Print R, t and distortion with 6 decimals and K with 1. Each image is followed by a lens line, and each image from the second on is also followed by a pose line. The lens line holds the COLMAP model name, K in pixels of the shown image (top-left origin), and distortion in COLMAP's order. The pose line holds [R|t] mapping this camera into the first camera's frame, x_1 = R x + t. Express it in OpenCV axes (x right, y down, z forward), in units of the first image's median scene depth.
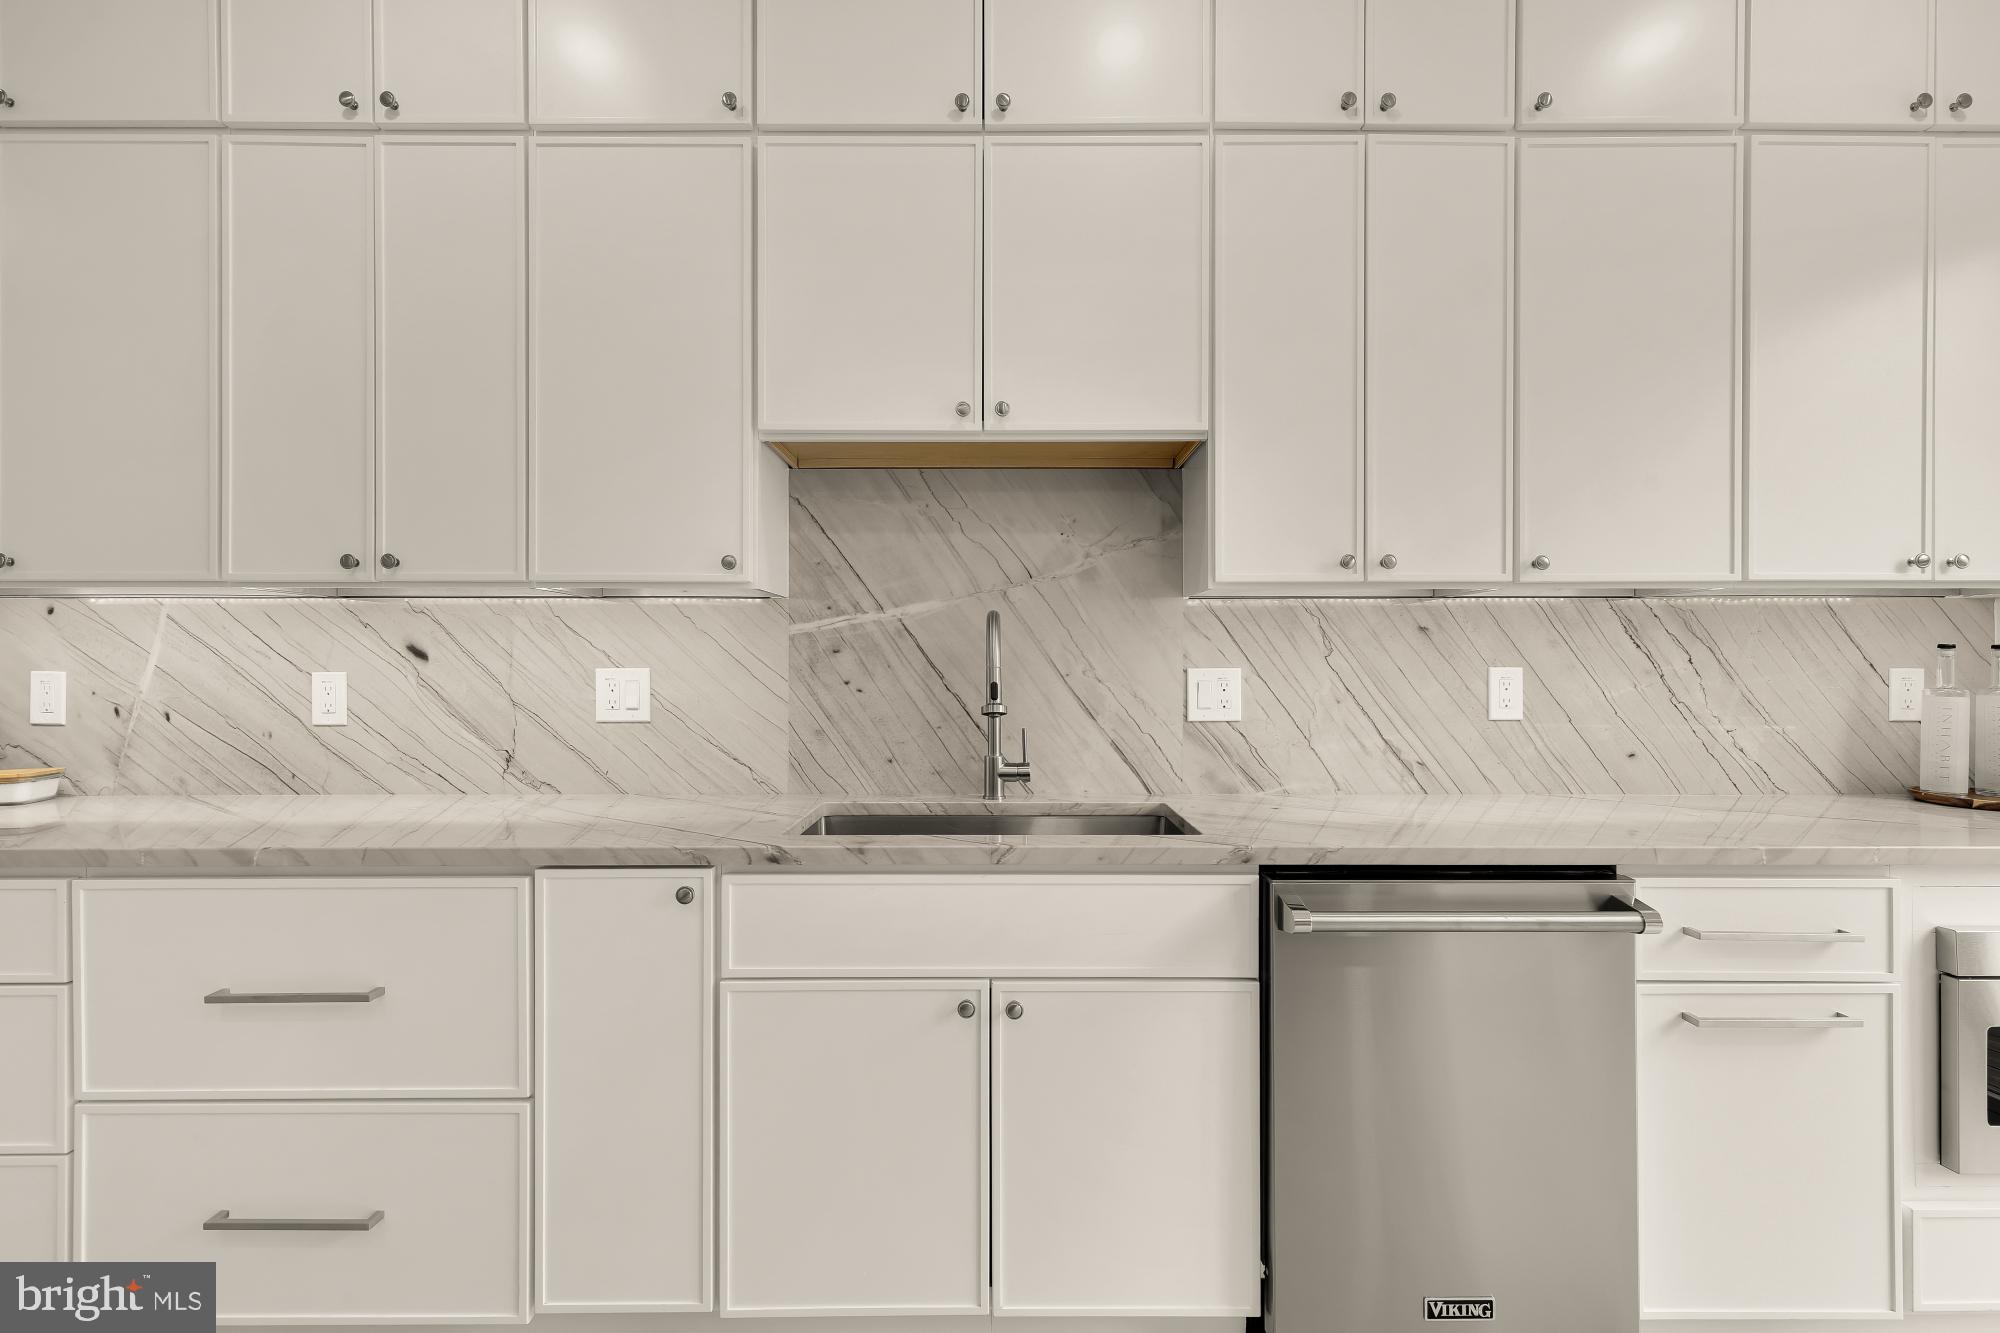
lens RADIAL K [[903.8, 0, 1000.2], [0, 903.8, 671.4], [0, 0, 1]] dist [0.004041, -0.001446]
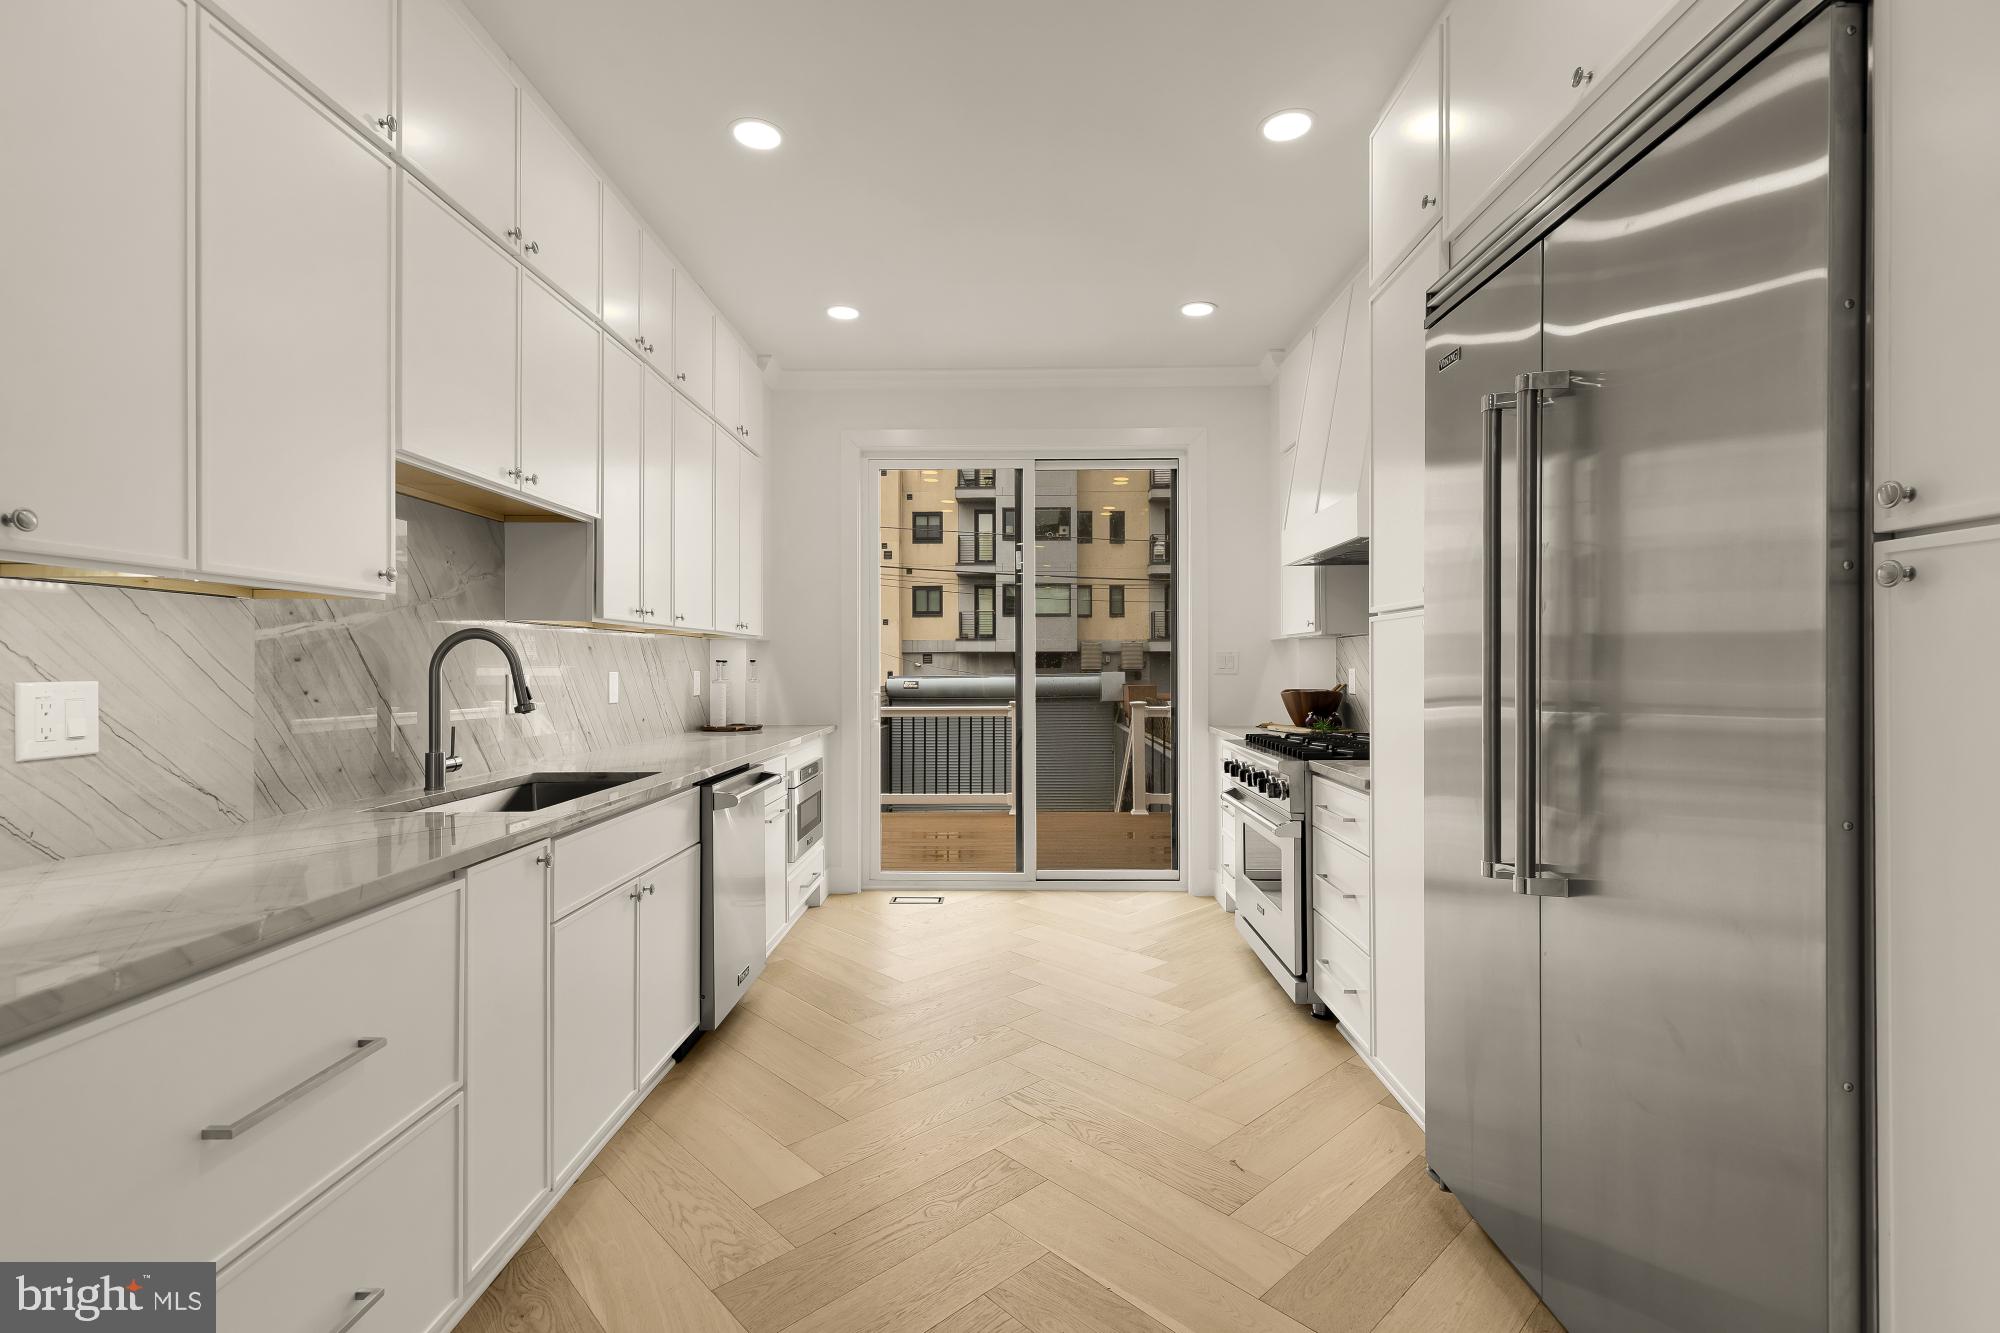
lens RADIAL K [[903.8, 0, 1001.3], [0, 903.8, 663.0], [0, 0, 1]] dist [0.004041, -0.001446]
pose [[0.021024, 0.001721, 0.999777, -1.110335], [0.009040, 0.999957, -0.001912, -0.010373], [-0.999738, 0.009078, 0.021008, 0.245823]]
